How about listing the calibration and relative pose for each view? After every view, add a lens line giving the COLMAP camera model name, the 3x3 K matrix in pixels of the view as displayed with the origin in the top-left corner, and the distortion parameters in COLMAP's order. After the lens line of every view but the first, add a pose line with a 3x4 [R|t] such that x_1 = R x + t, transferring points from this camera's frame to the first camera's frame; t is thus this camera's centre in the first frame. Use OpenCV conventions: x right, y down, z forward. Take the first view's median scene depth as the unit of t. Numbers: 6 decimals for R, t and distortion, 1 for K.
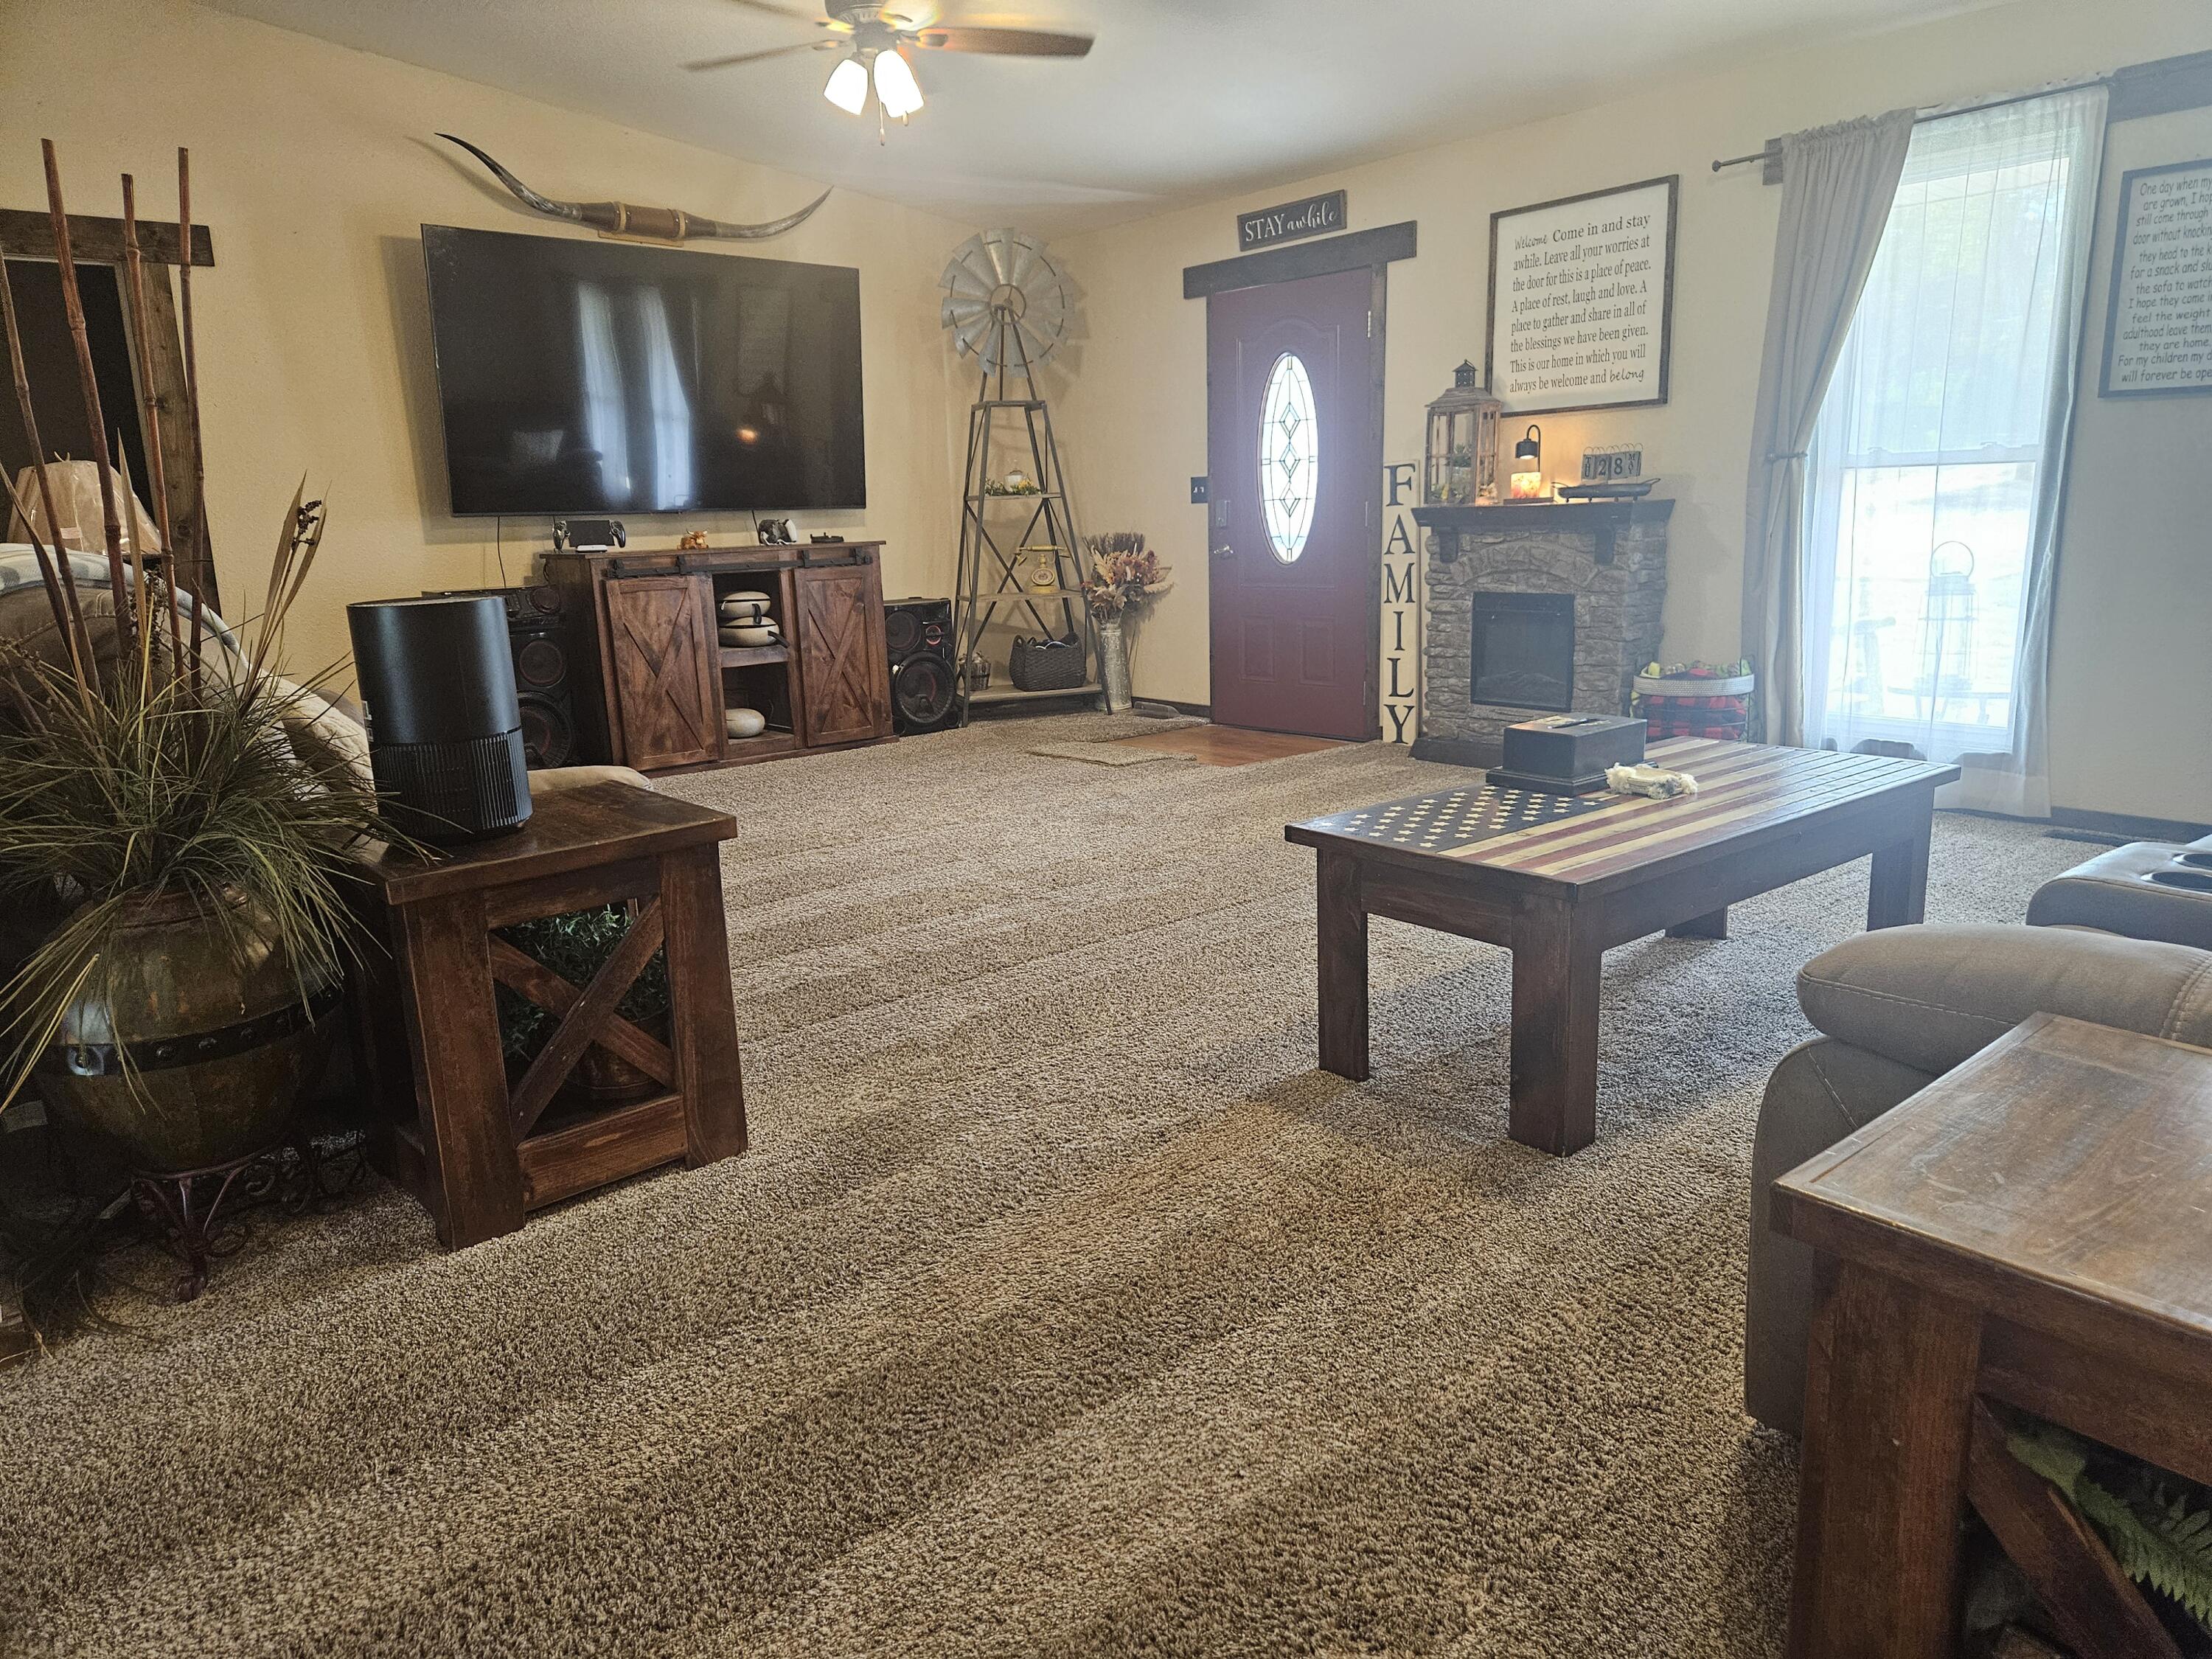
lens RADIAL K [[1493.2, 0, 1128.8], [0, 1493.2, 825.8], [0, 0, 1]] dist [0.066352, -0.055335]
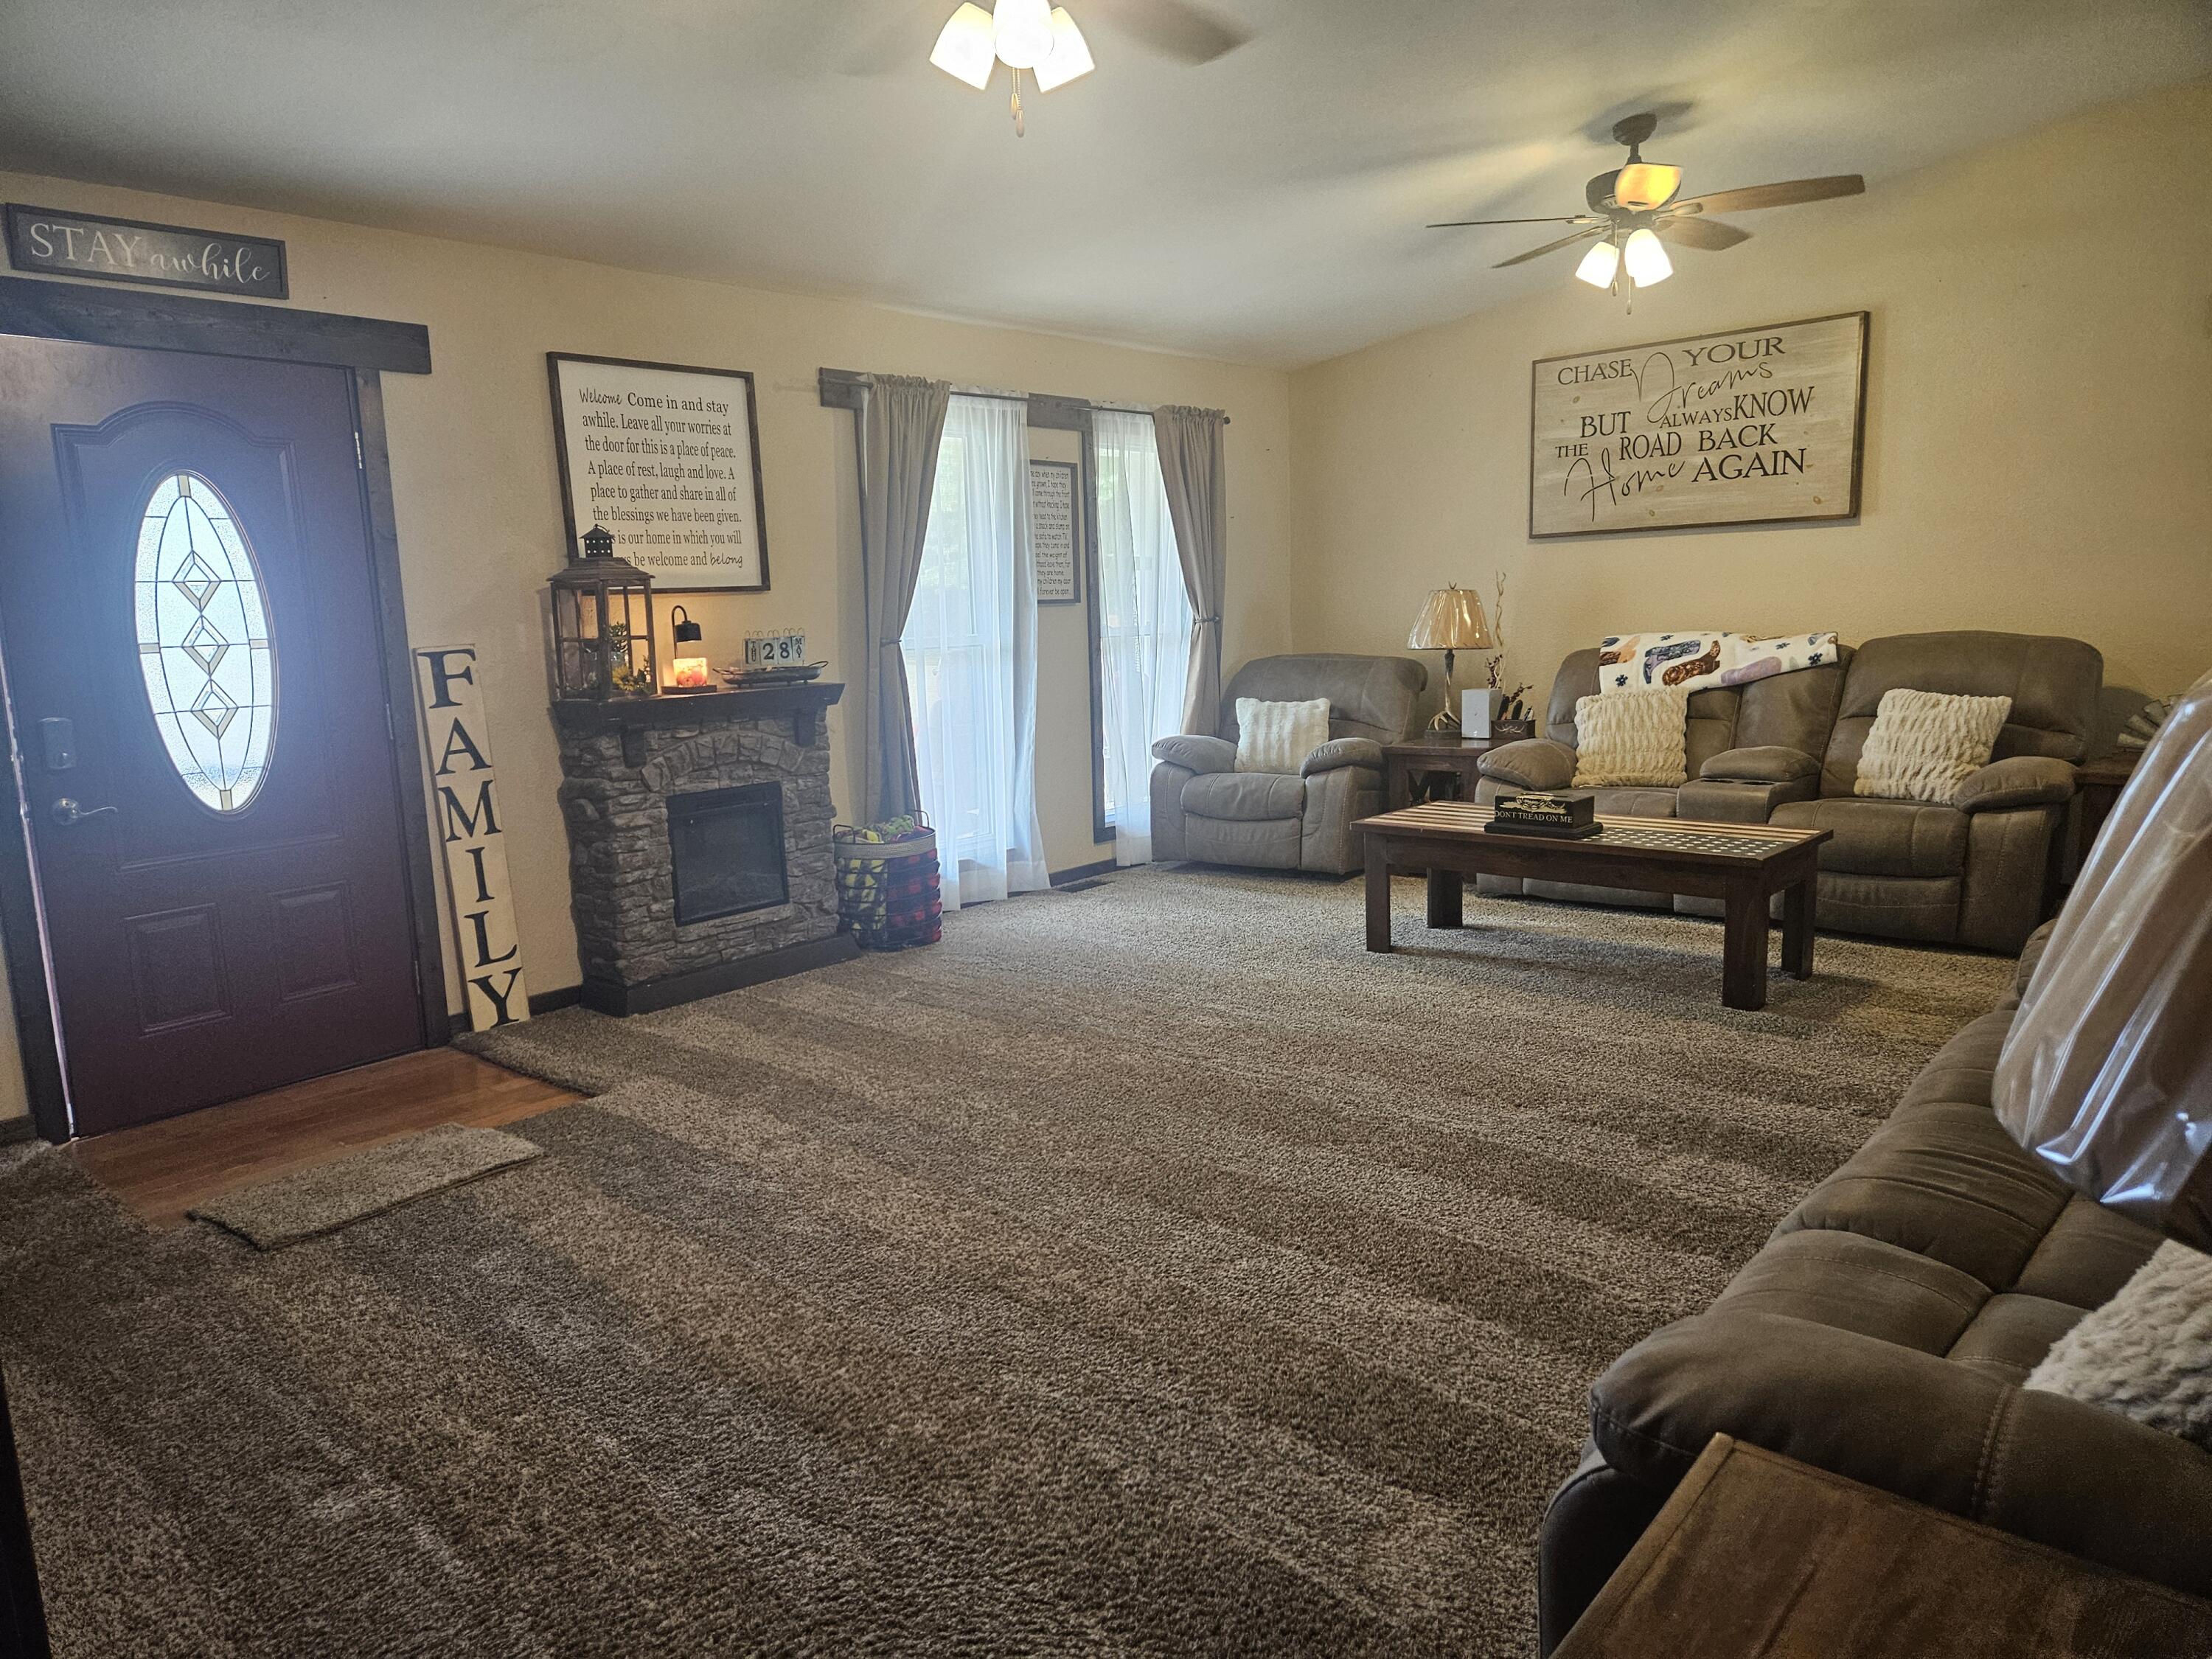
lens RADIAL K [[1493.2, 0, 1116.7], [0, 1493.2, 834.5], [0, 0, 1]] dist [0.066352, -0.055335]
pose [[-0.161233, -0.122458, 0.979290, -0.678554], [0.245001, 0.956244, 0.159914, -0.221791], [-0.956022, 0.265710, -0.124175, 0.924108]]
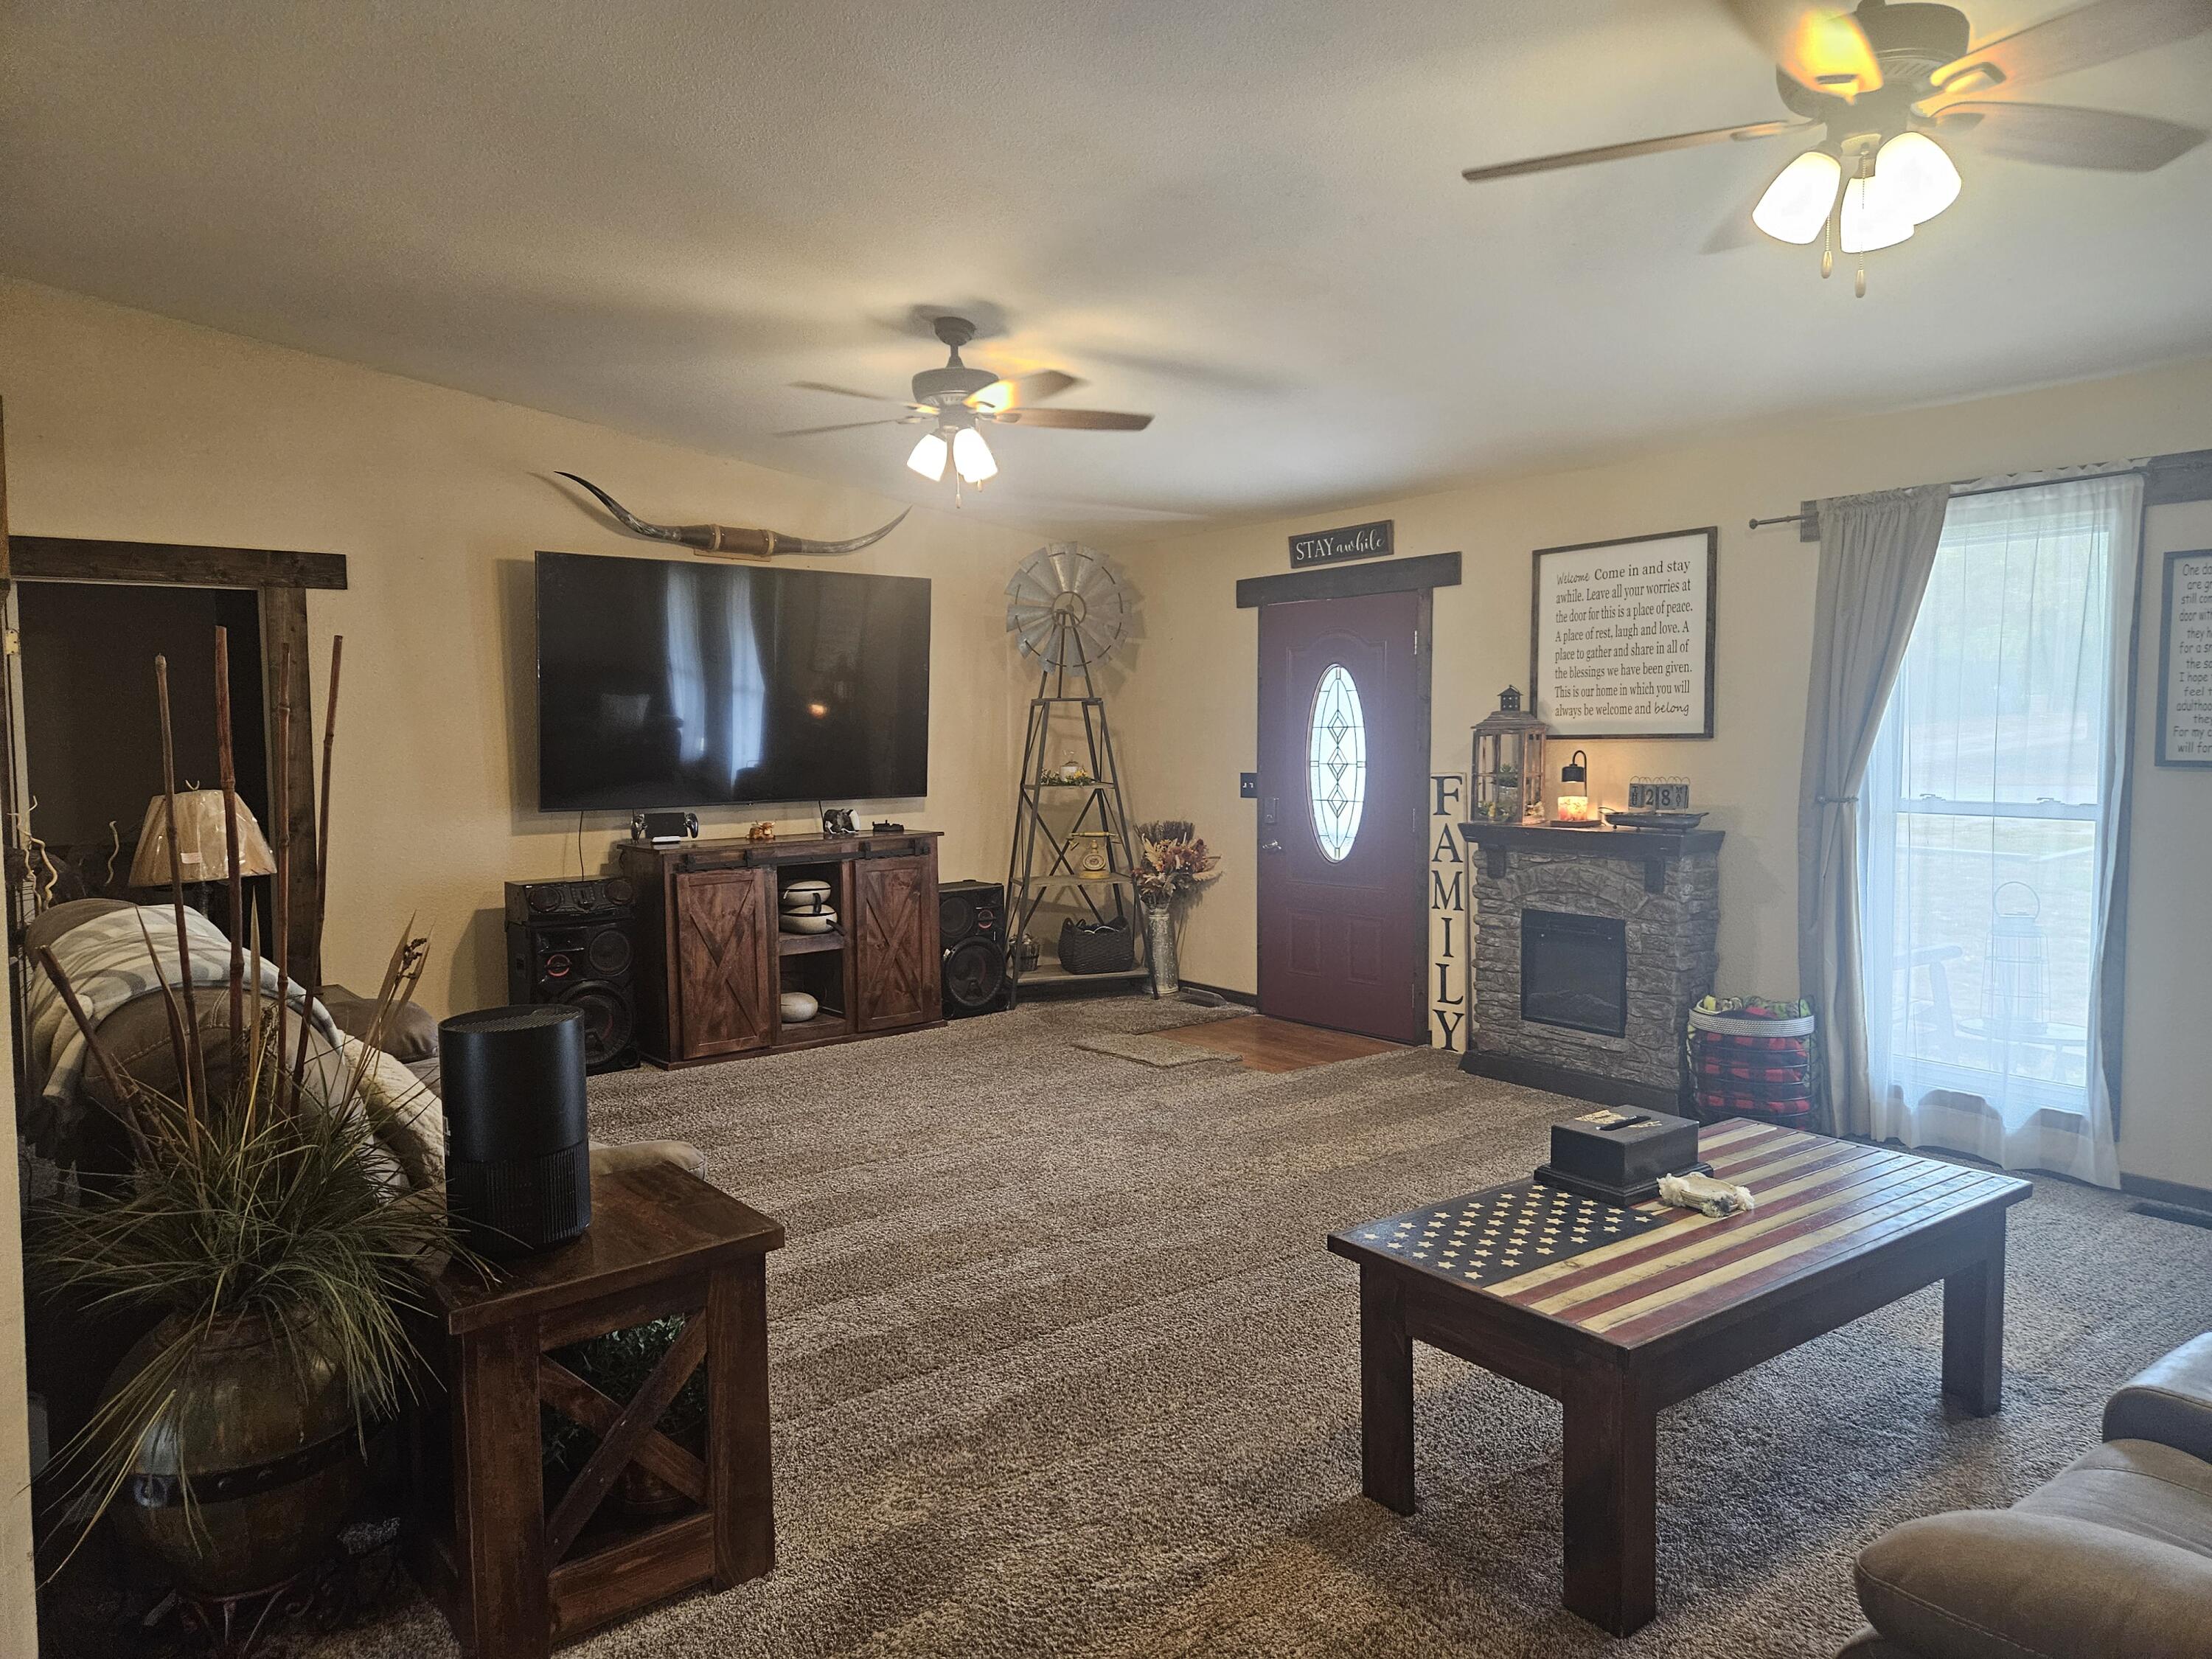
lens RADIAL K [[1493.2, 0, 1084.4], [0, 1493.2, 823.4], [0, 0, 1]] dist [0.066352, -0.055335]
pose [[0.997737, 0.021927, -0.063561, 0.000475], [-0.030934, 0.989038, -0.144384, -0.062157], [0.059699, 0.146024, 0.987478, -0.017772]]
